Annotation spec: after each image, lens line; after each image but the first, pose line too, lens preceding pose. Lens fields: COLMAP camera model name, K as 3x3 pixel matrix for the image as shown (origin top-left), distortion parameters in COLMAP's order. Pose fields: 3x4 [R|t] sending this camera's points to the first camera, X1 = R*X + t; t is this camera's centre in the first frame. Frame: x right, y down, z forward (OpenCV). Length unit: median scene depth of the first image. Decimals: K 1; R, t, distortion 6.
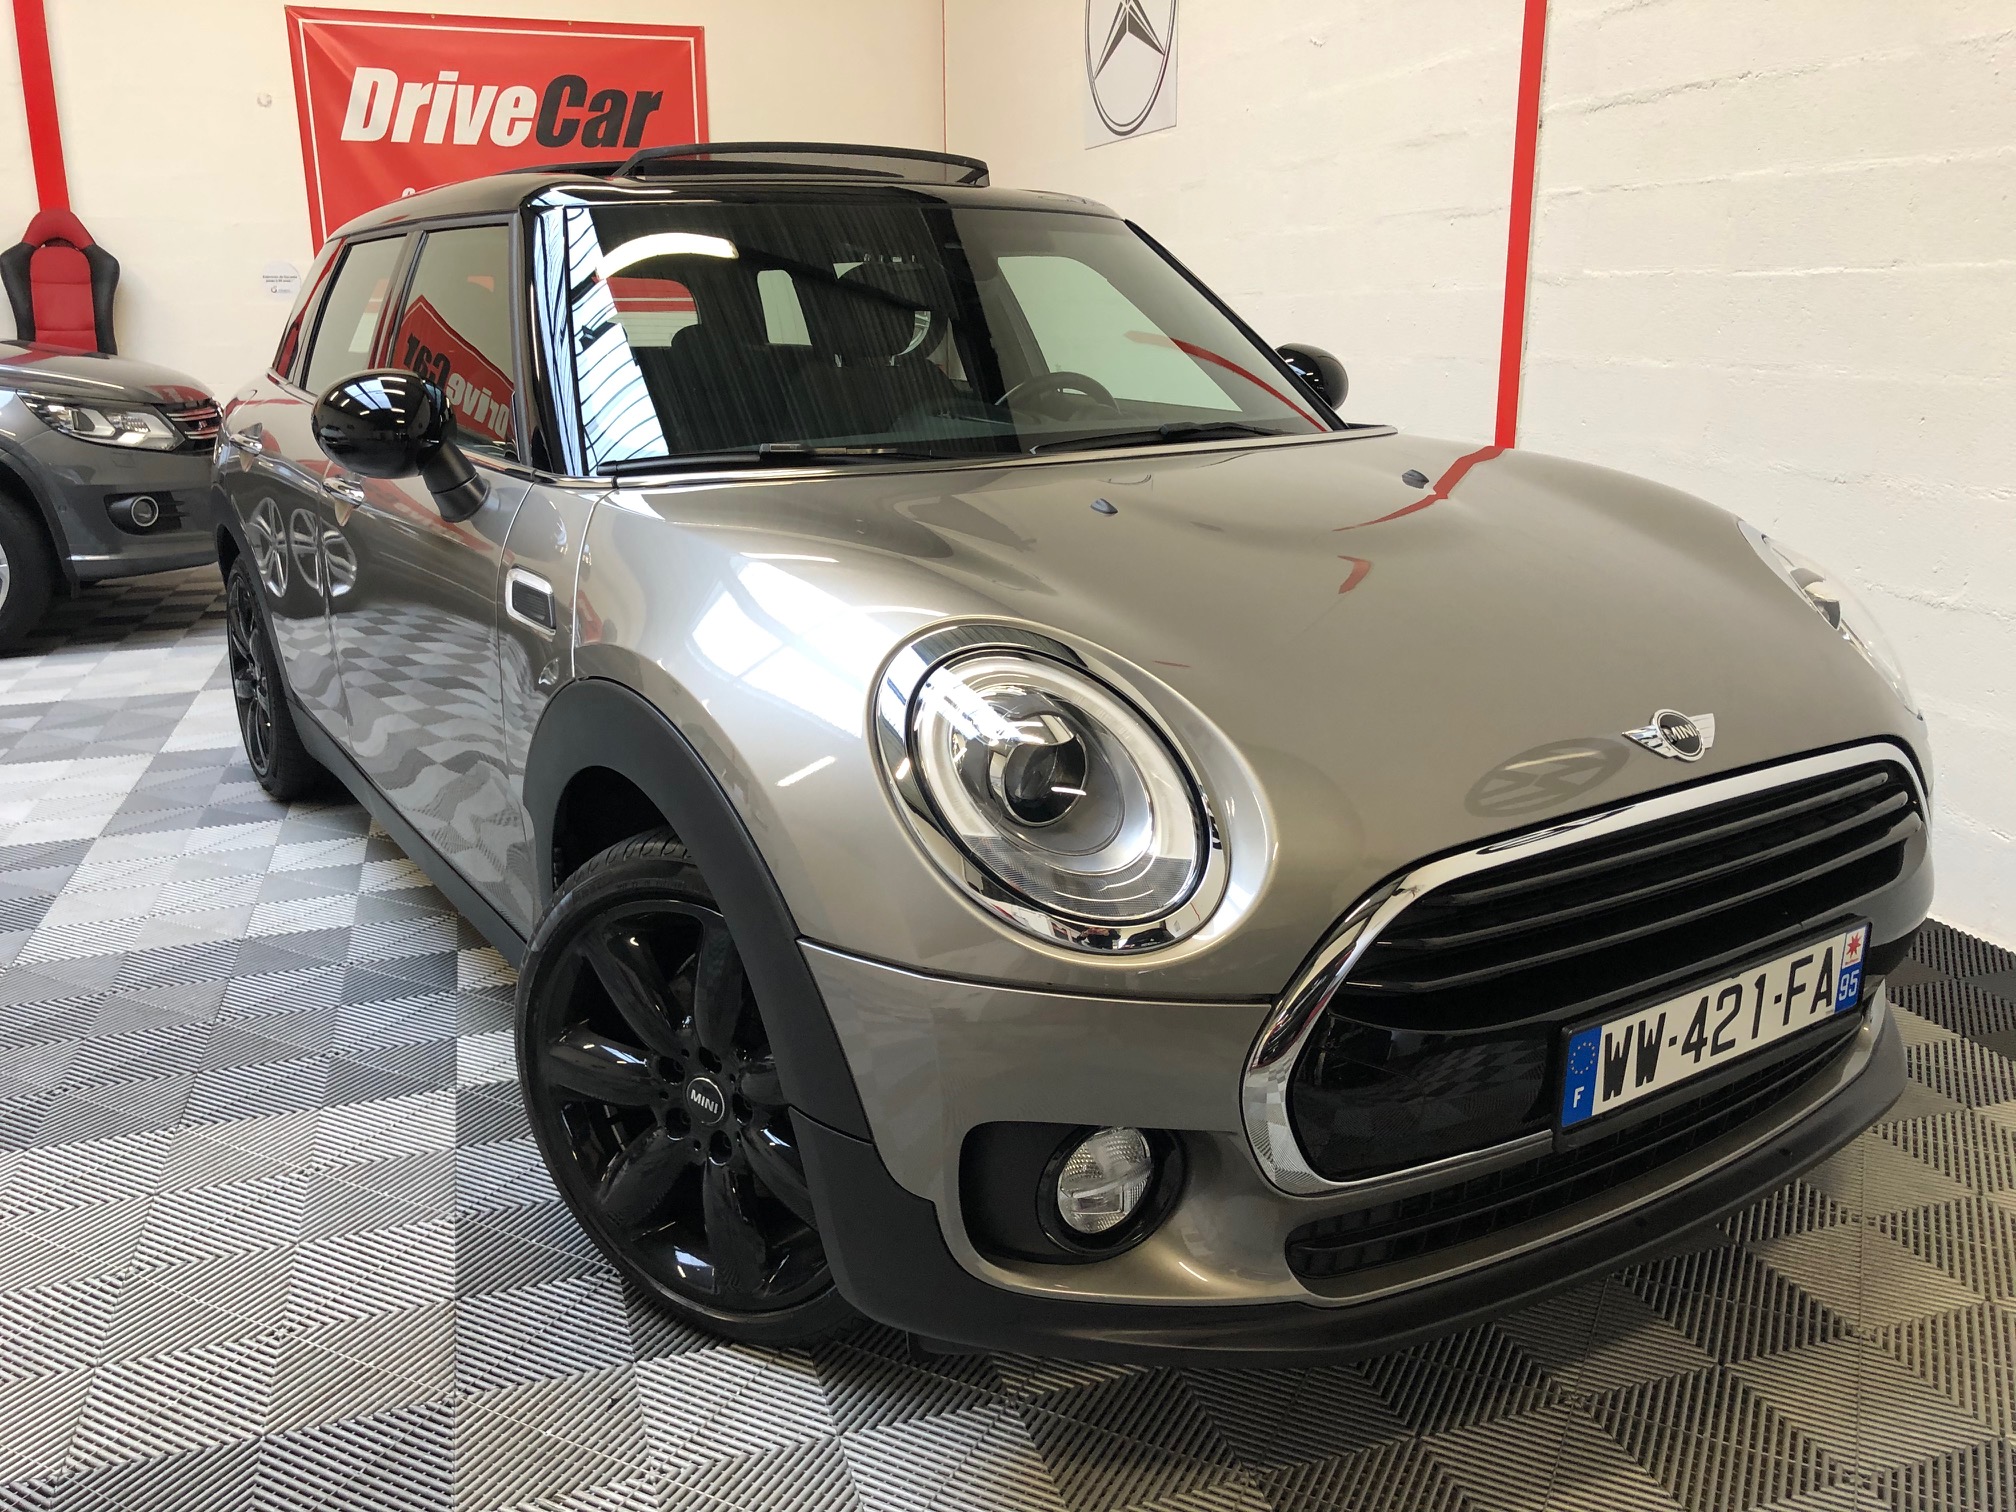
lens RADIAL K [[1657.6, 0, 1005.9], [0, 1657.6, 739.4], [0, 0, 1]] dist [0.017197, -0.020536]
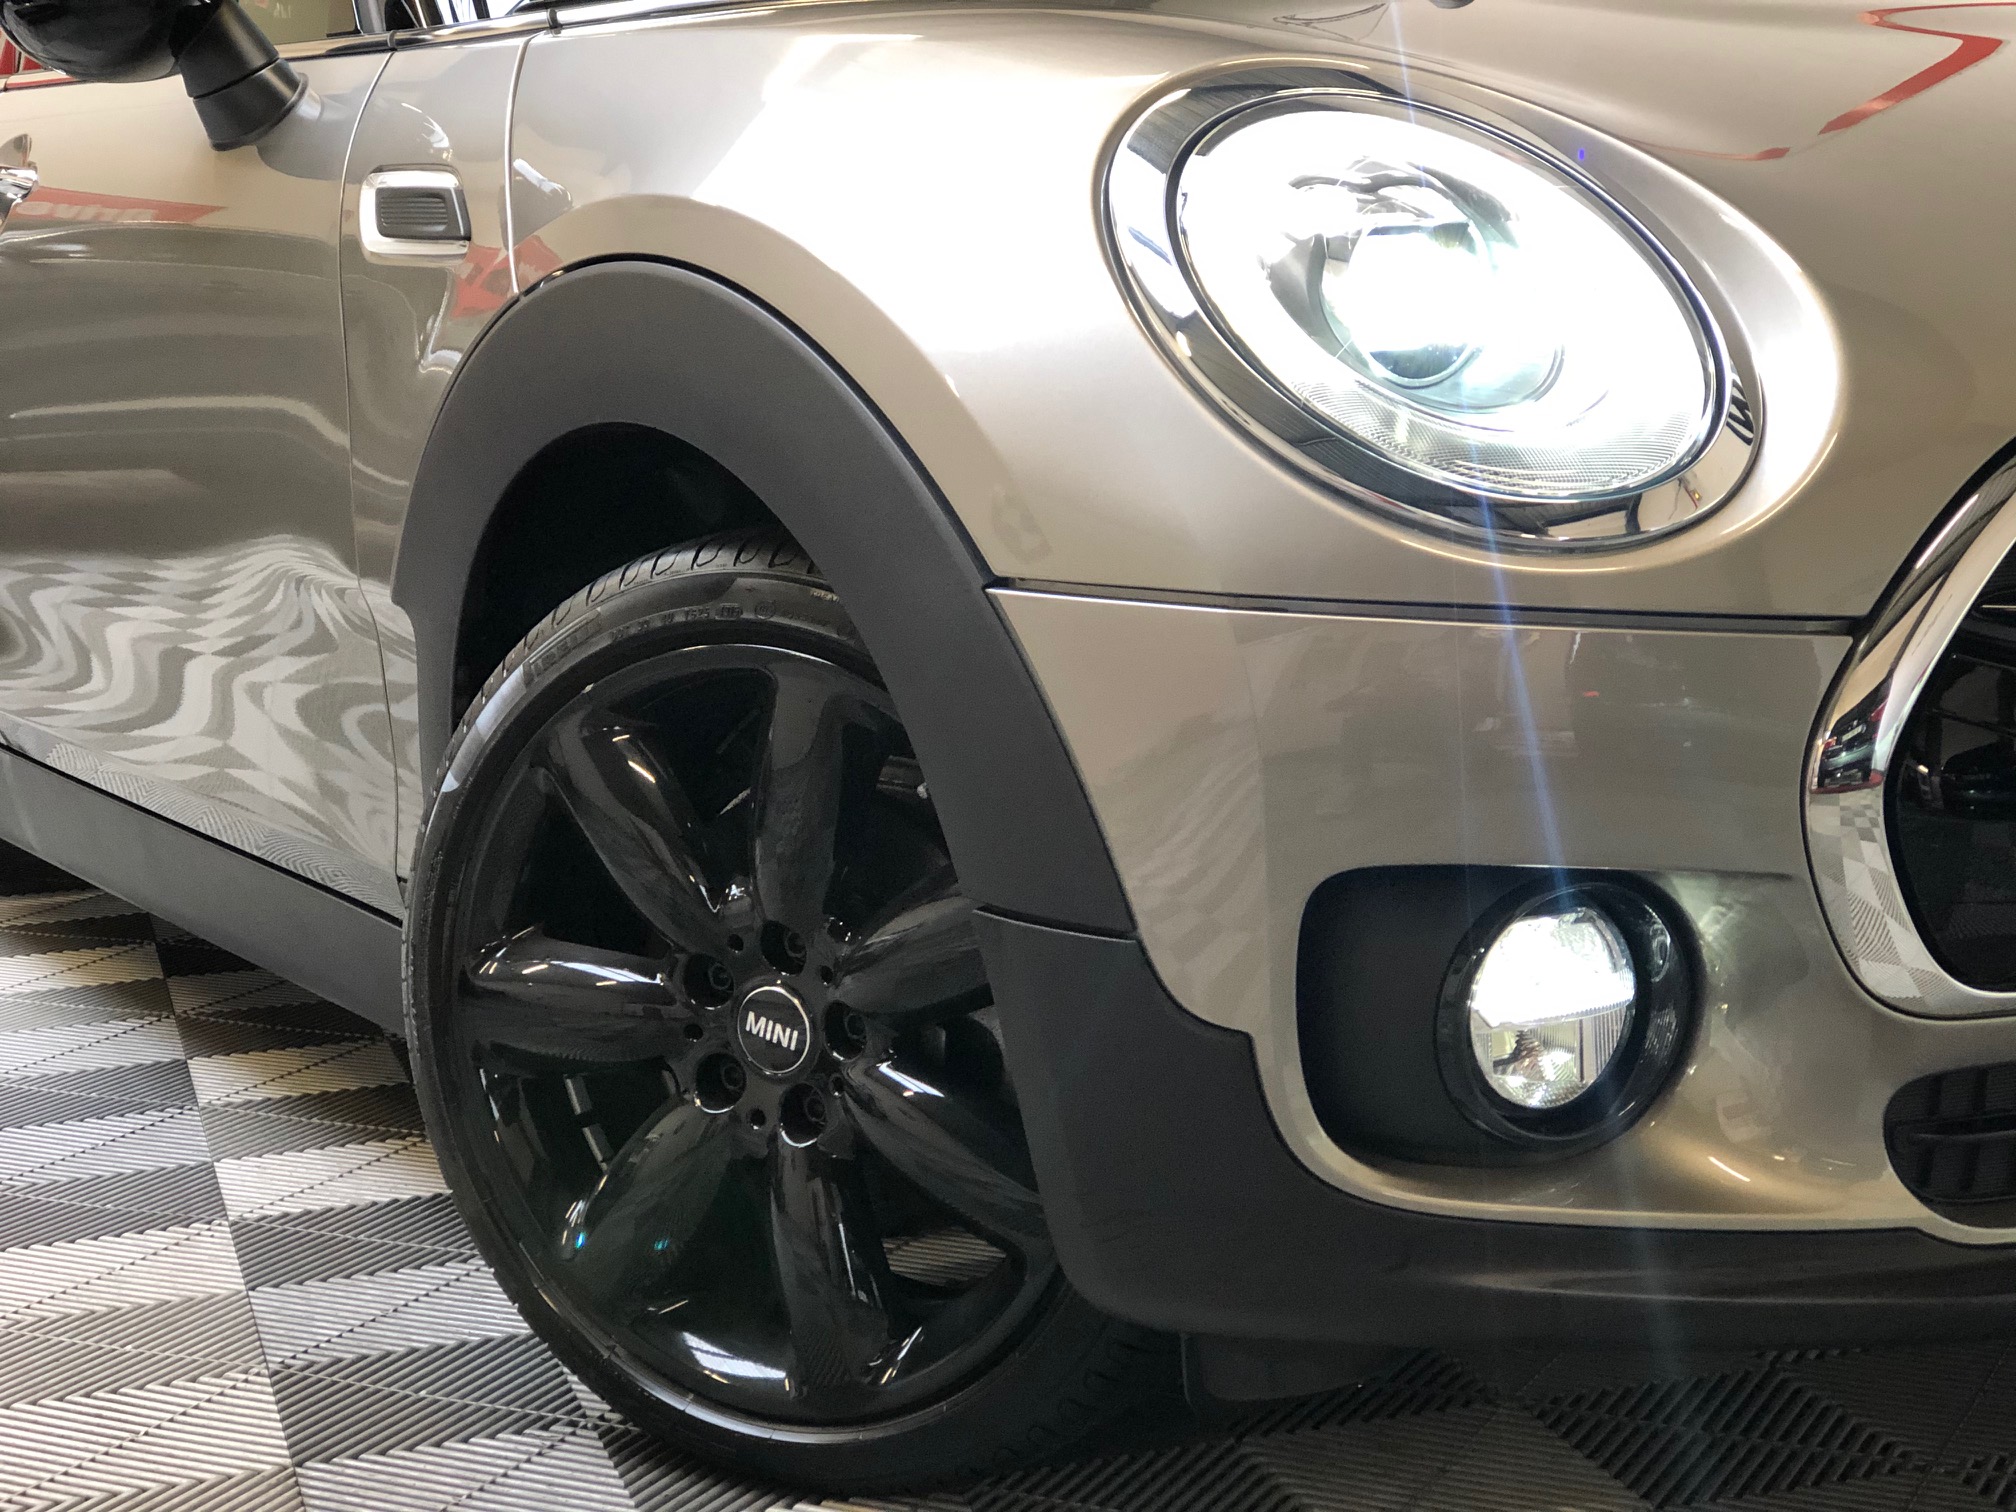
lens RADIAL K [[3297.7, 0, 1000.3], [0, 3297.7, 771.1], [0, 0, 1]] dist [0.090586, 0.000000]
pose [[0.999568, -0.025697, -0.014267, -0.084006], [0.024127, 0.994586, -0.101078, 0.232069], [0.016788, 0.100690, 0.994776, -0.085753]]
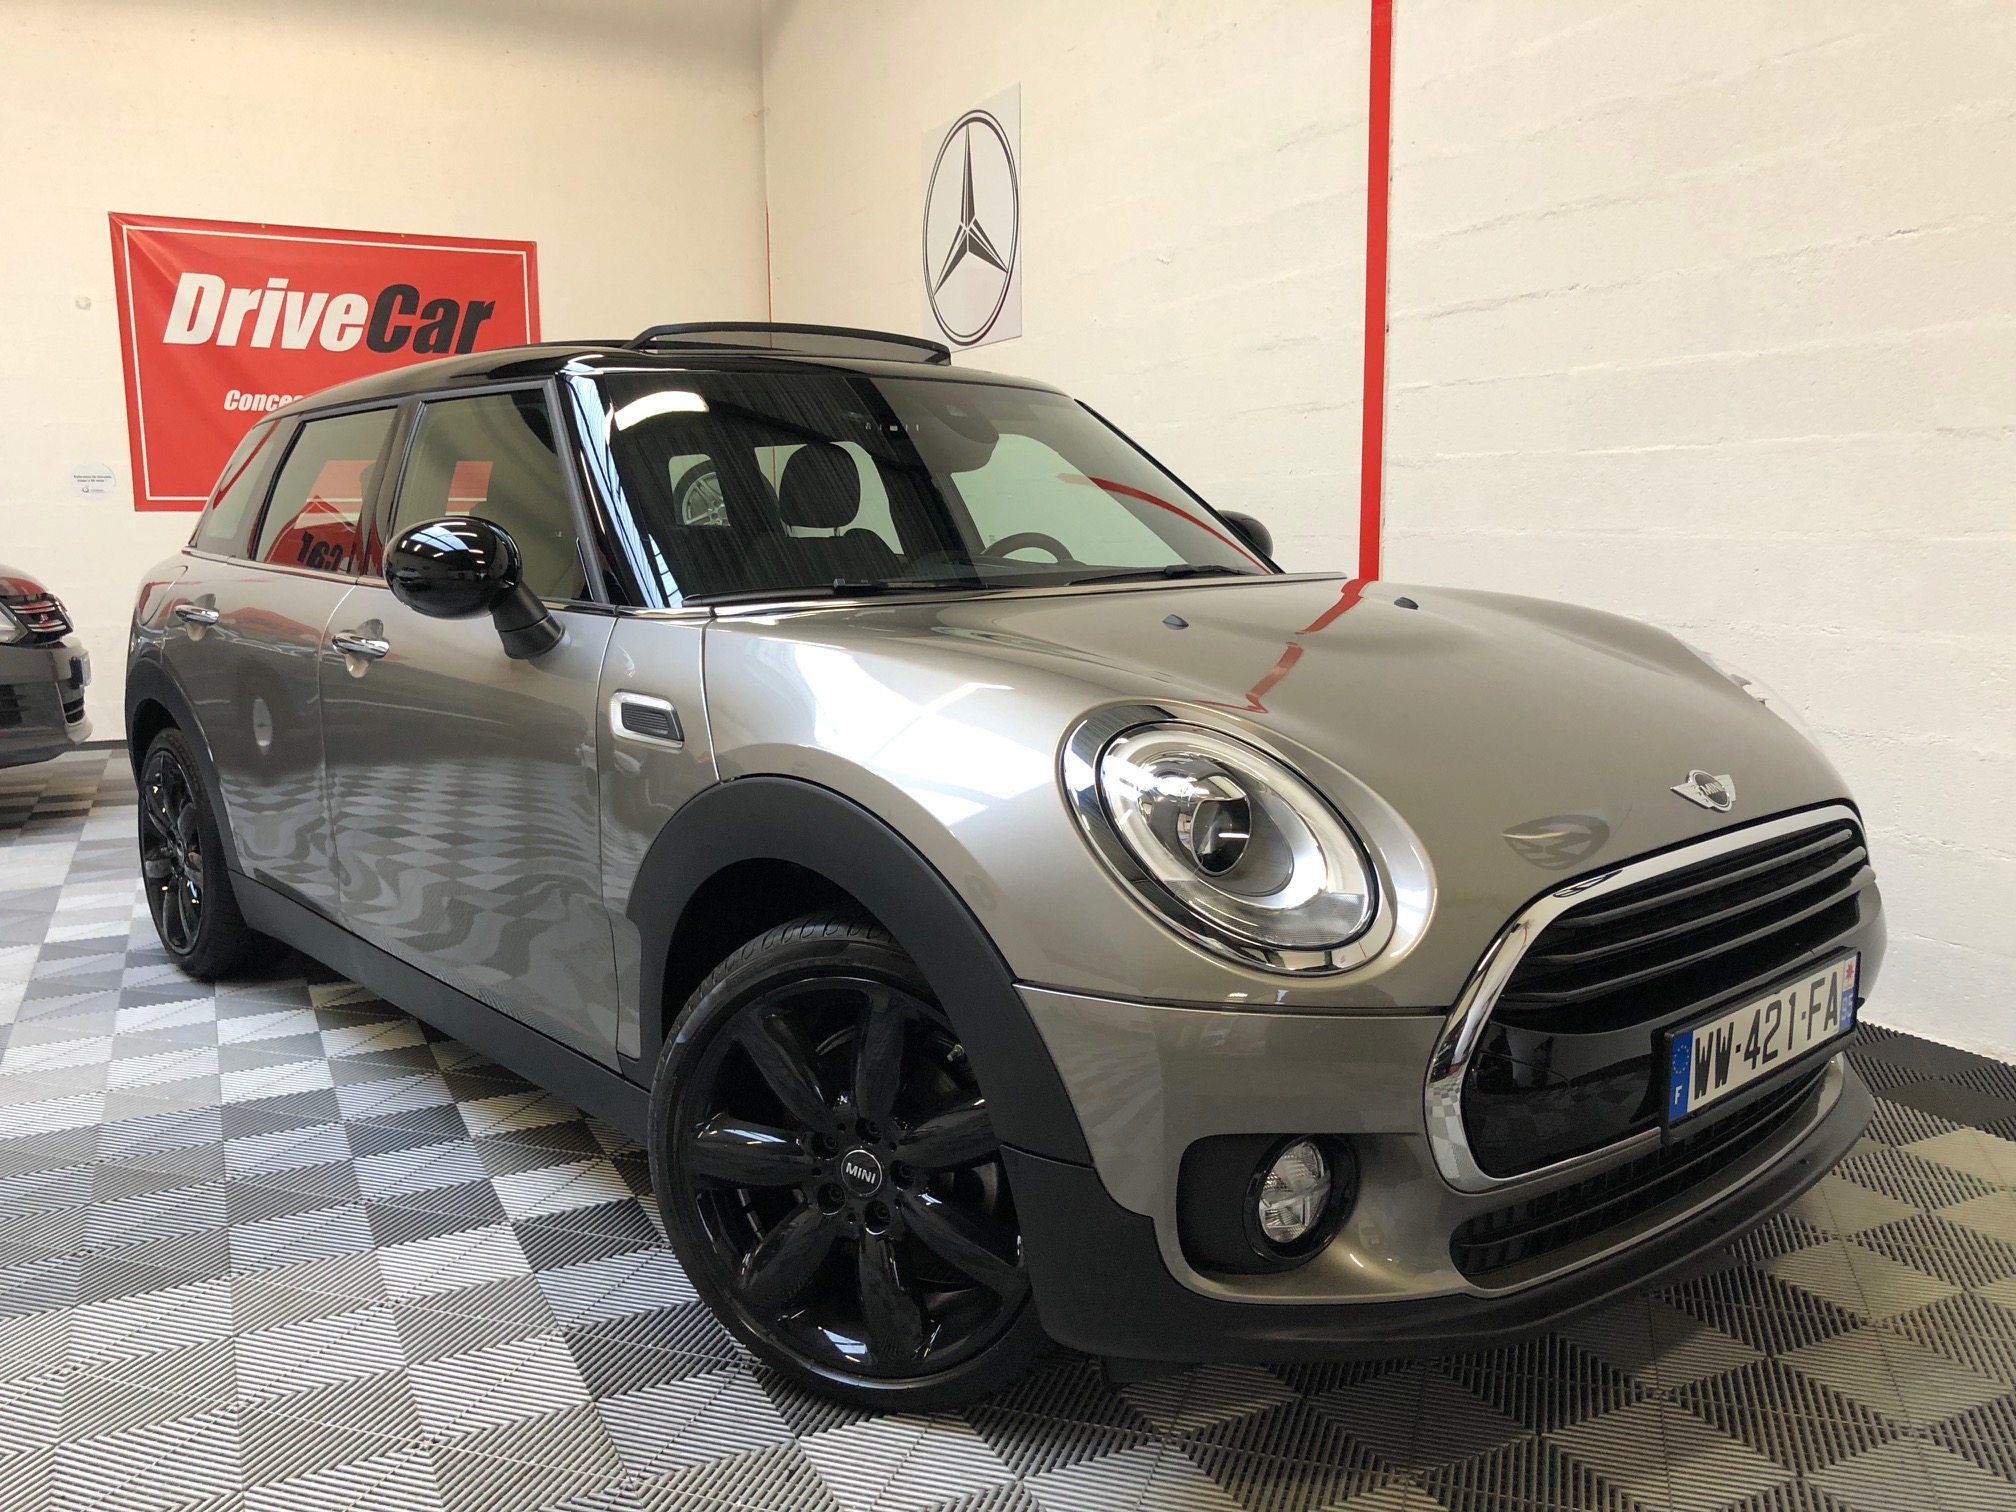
lens RADIAL K [[1657.6, 0, 1014.0], [0, 1657.6, 753.2], [0, 0, 1]] dist [0.017197, -0.020536]
pose [[0.988291, -0.024046, 0.150677, -0.225071], [0.041688, 0.992486, -0.115040, 0.074479], [-0.146779, 0.119975, 0.981867, -0.077197]]
